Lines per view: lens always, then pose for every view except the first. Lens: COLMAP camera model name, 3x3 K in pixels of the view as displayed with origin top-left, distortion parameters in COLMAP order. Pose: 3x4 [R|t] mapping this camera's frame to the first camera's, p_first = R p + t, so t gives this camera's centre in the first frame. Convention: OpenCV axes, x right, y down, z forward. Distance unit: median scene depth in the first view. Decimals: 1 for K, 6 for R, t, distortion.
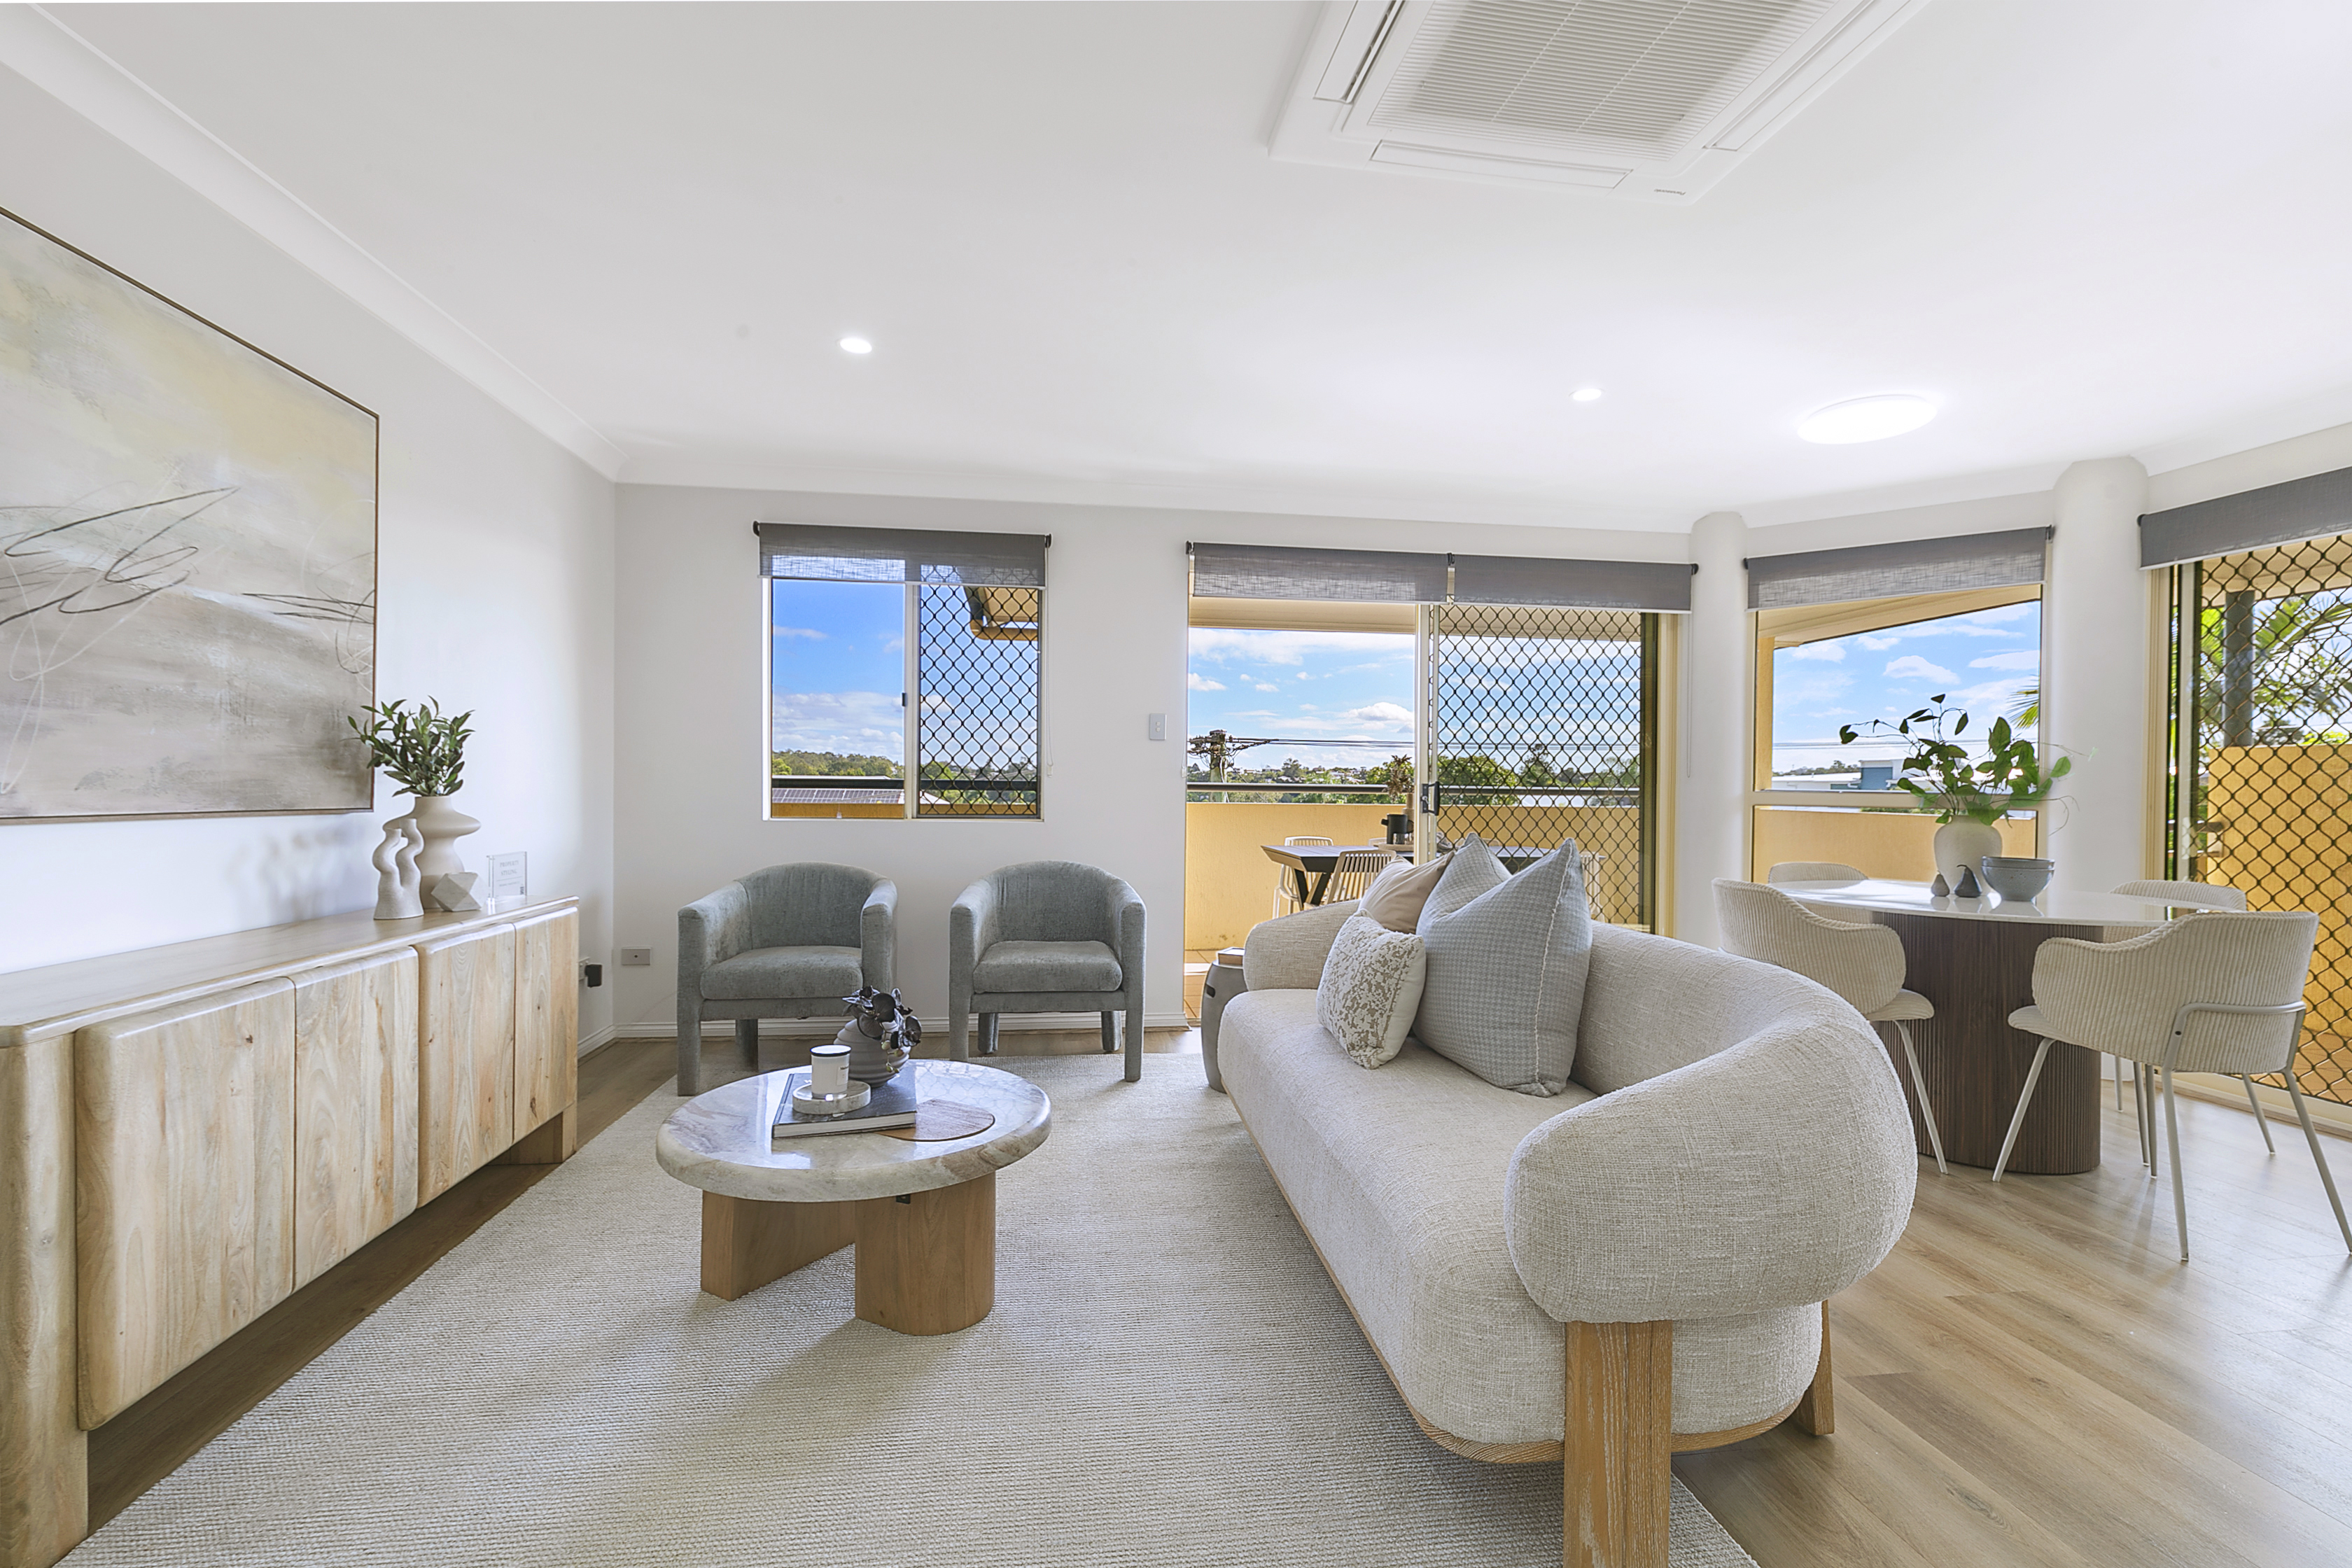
lens RADIAL K [[1062.6, 0, 1176.0], [0, 1062.6, 784.0], [0, 0, 1]] dist [-0.000874, 0.000388]
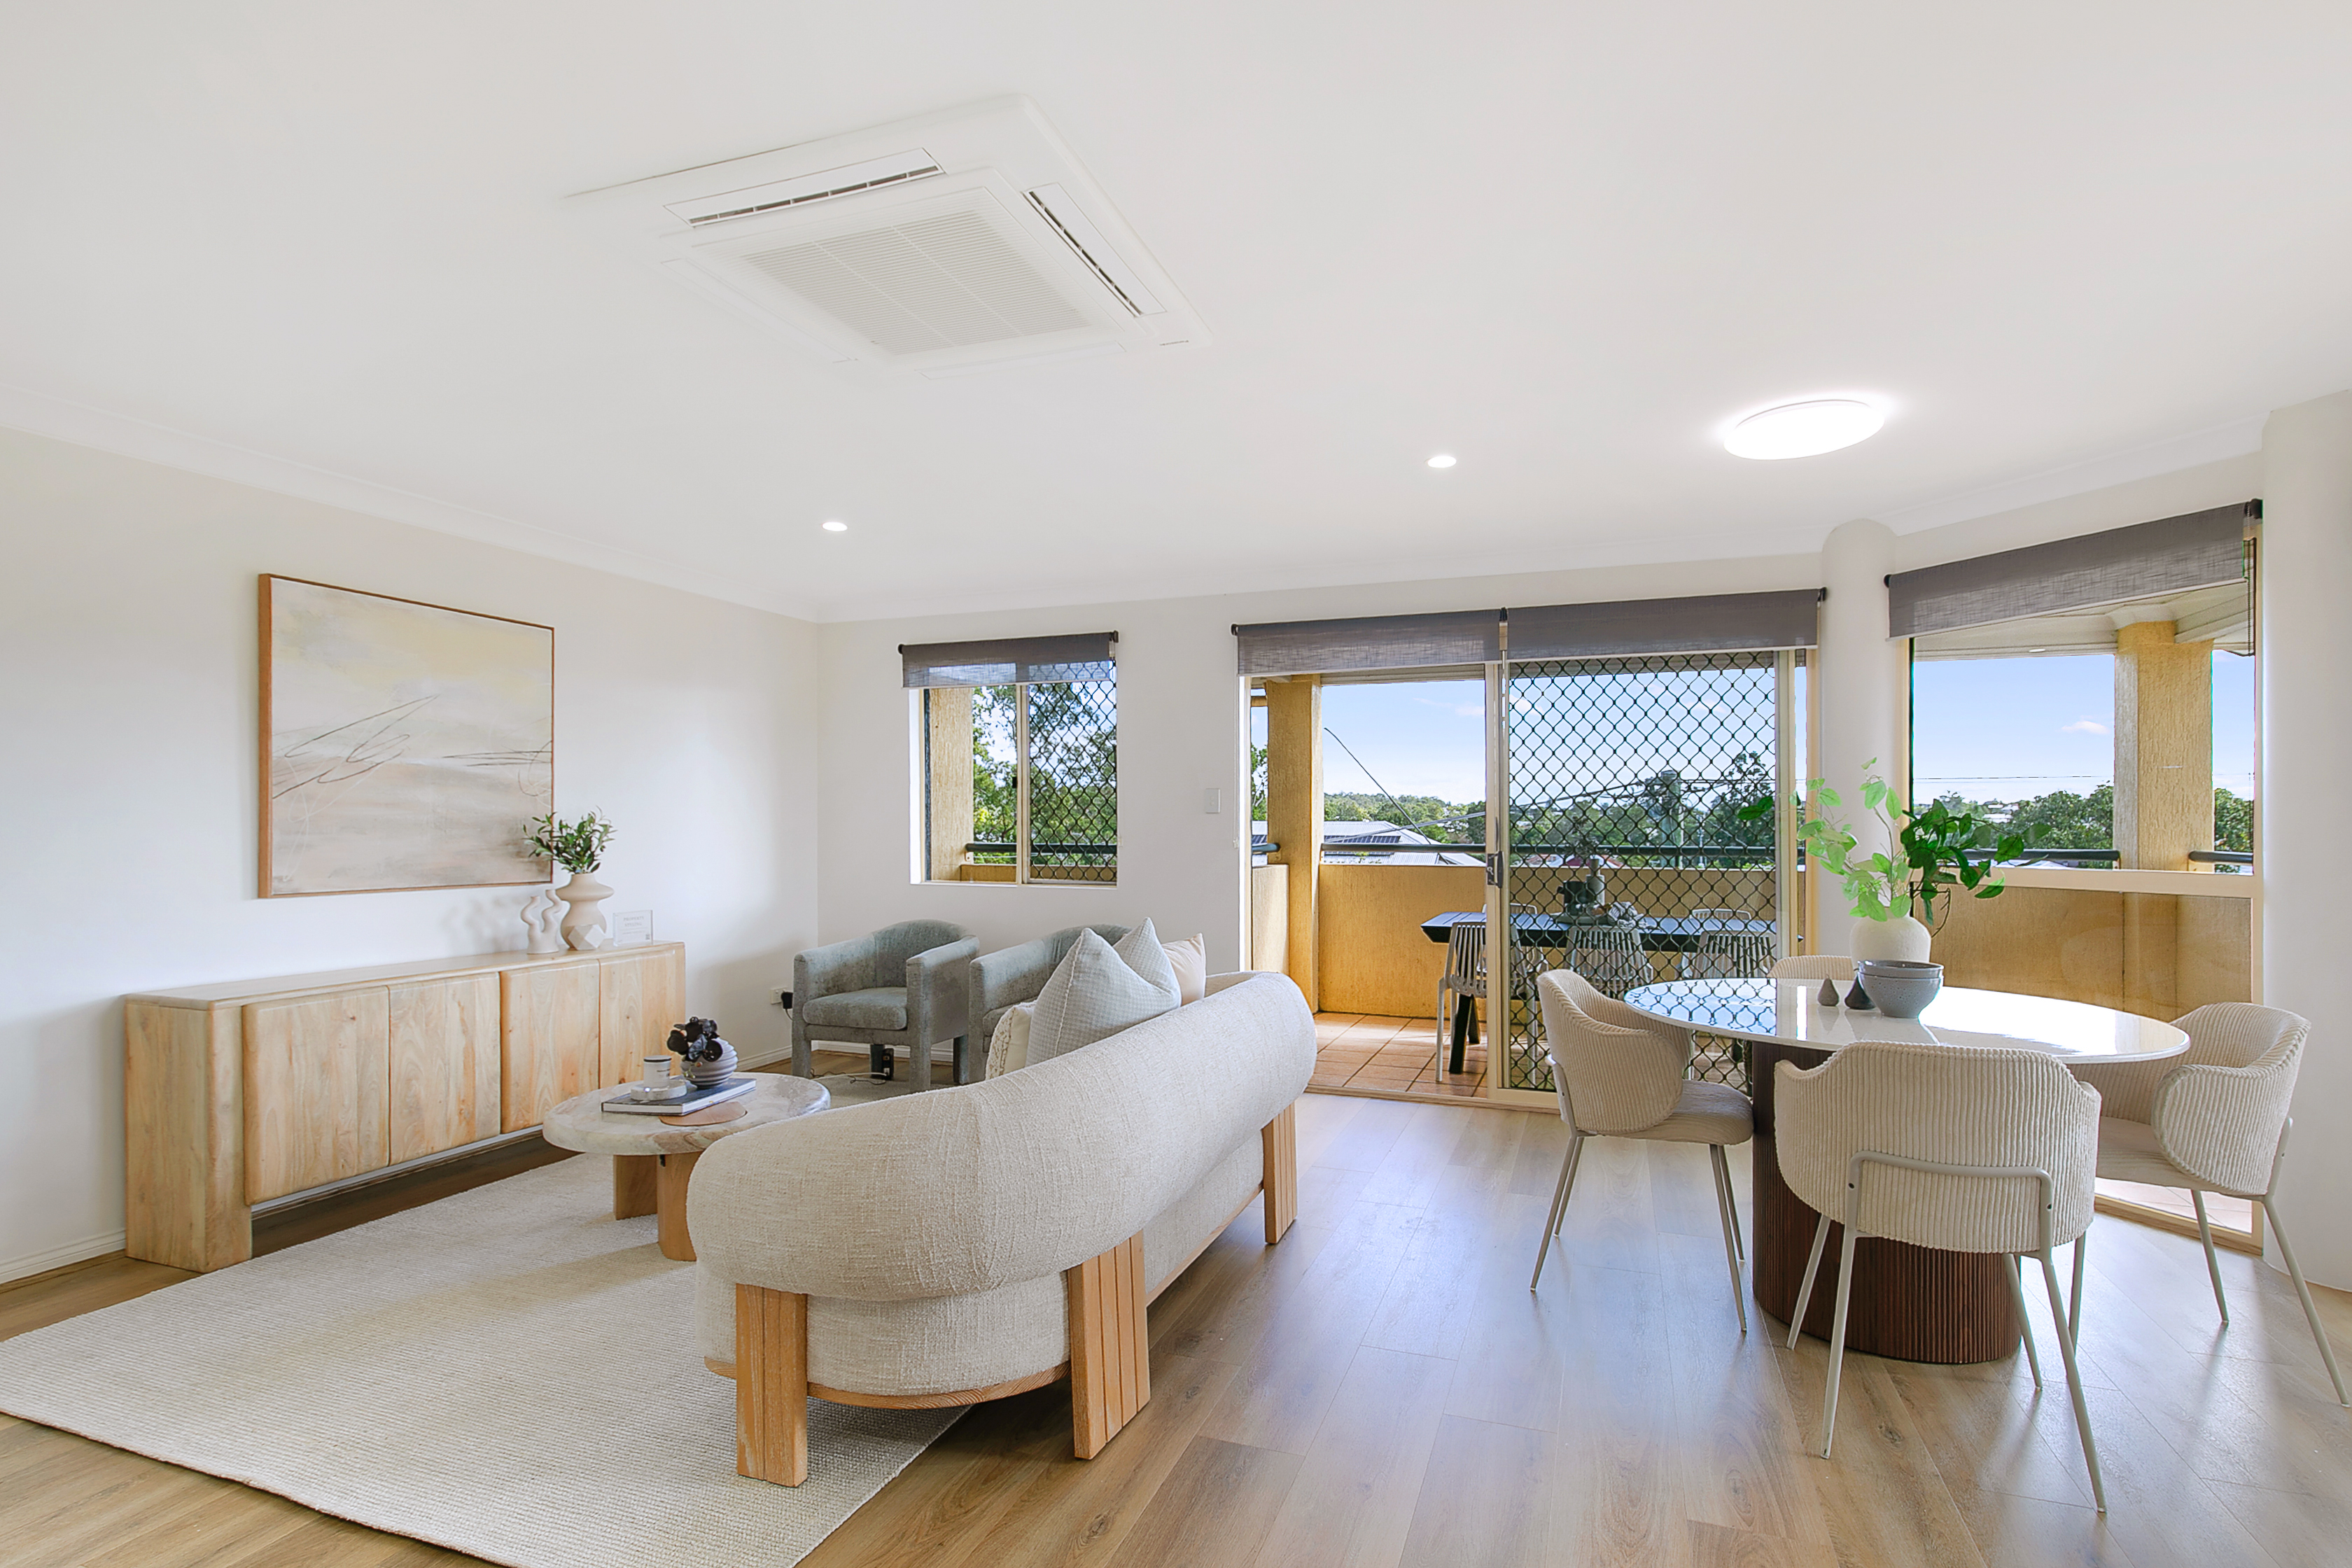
lens RADIAL K [[1148.5, 0, 1200.0], [0, 1148.5, 817.1], [0, 0, 1]] dist [-0.000221, -0.000071]
pose [[0.880305, -0.012897, -0.474232, 0.987275], [0.010072, 0.999913, -0.008497, -0.053467], [0.474300, 0.002704, 0.880359, -0.033078]]
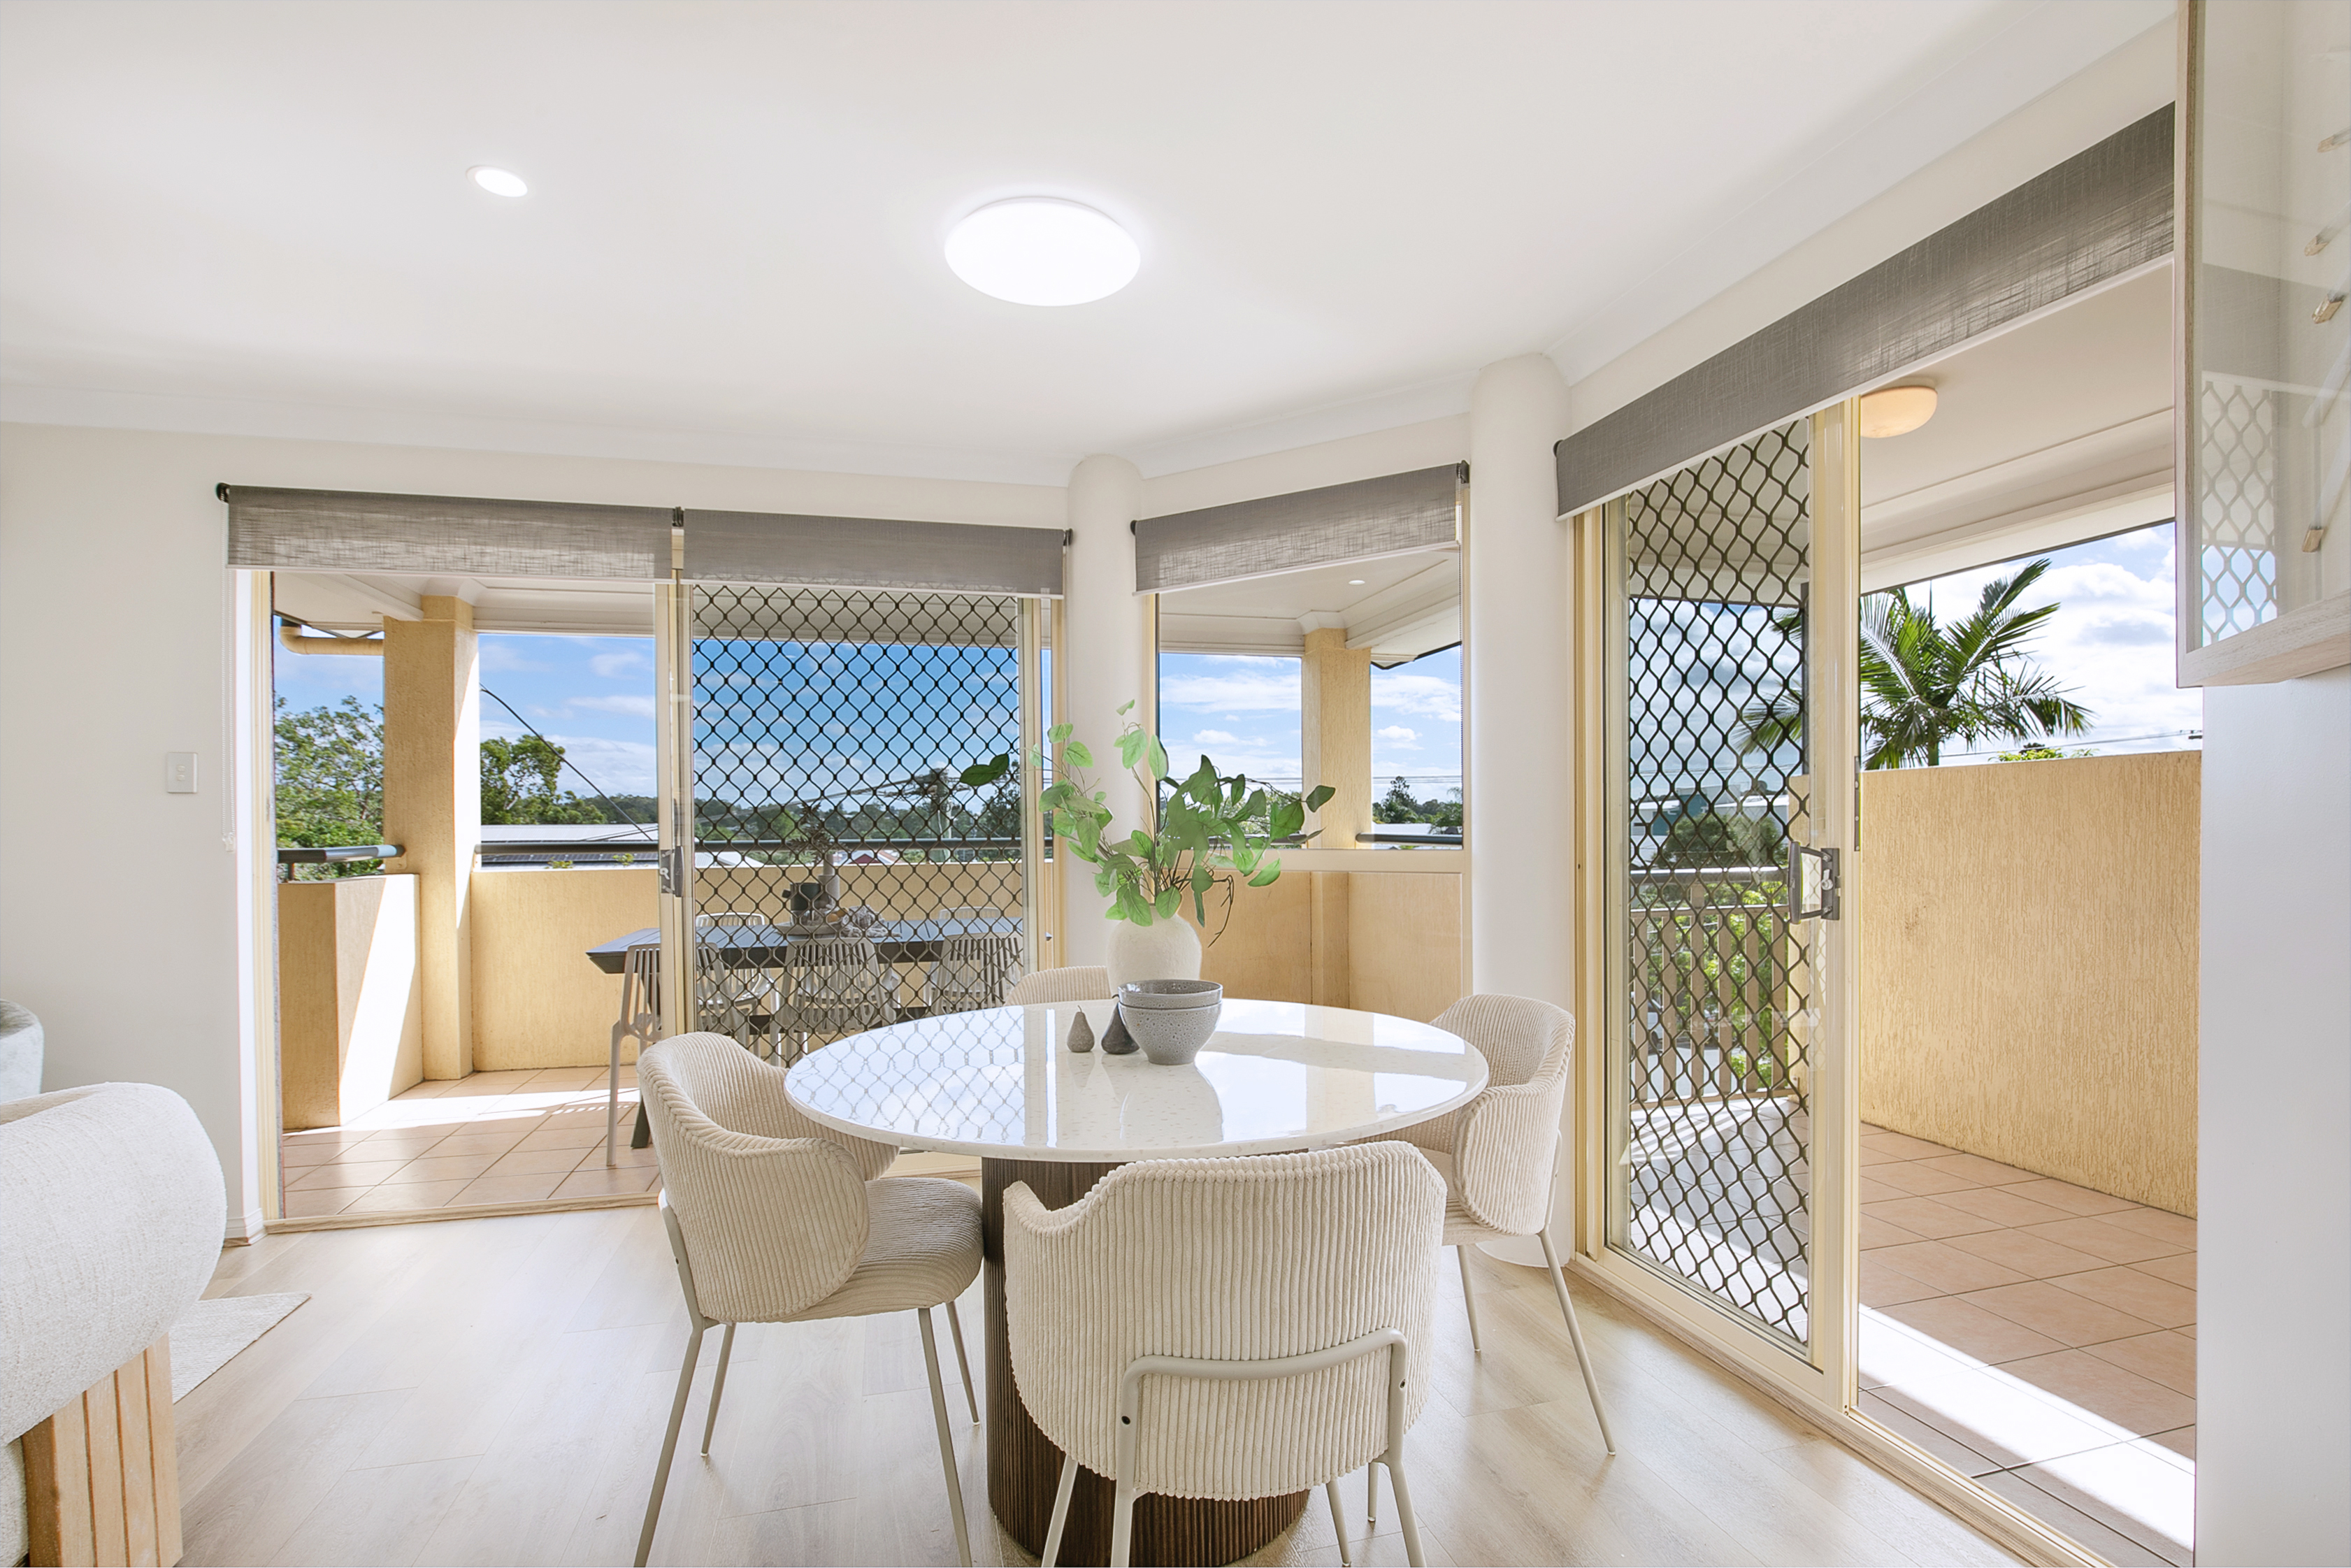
lens RADIAL K [[1092.5, 0, 1175.5], [0, 1092.5, 784.0], [0, 0, 1]] dist [-0.002408, -0.000011]
pose [[0.994667, -0.018041, 0.101547, 0.985197], [0.021483, 0.999228, -0.032898, -0.024324], [-0.100875, 0.034904, 0.994287, 0.559173]]
